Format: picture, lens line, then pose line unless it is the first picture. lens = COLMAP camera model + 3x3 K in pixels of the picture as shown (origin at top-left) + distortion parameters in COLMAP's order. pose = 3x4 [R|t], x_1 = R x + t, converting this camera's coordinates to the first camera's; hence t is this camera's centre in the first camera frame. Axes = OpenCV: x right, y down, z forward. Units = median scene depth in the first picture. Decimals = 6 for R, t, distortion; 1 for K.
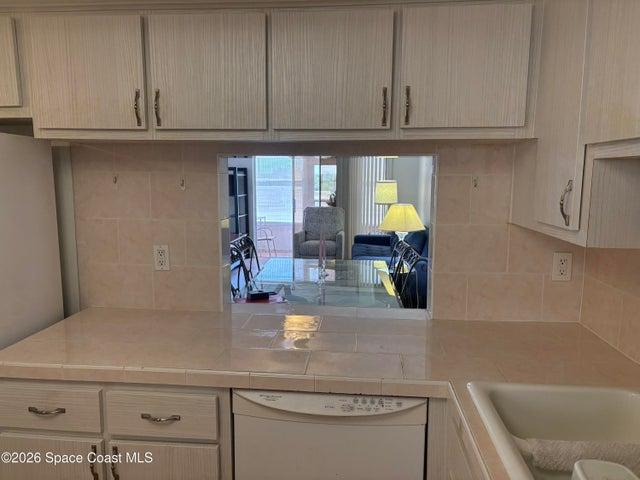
lens RADIAL K [[480.0, 0, 315.6], [0, 480.0, 243.1], [0, 0, 1]] dist [0.012522, -0.002592]
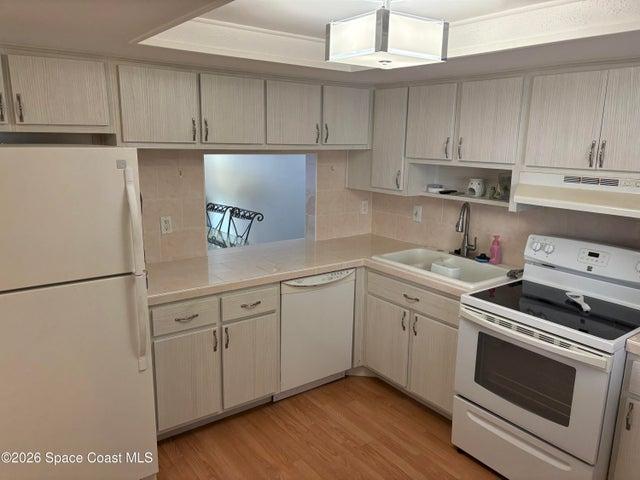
lens RADIAL K [[480.0, 0, 319.2], [0, 480.0, 242.7], [0, 0, 1]] dist [0.012522, -0.002592]
pose [[0.739928, -0.133832, 0.659239, -1.290354], [0.079224, 0.990526, 0.112166, -0.060199], [-0.668005, -0.030768, 0.743520, -0.537126]]
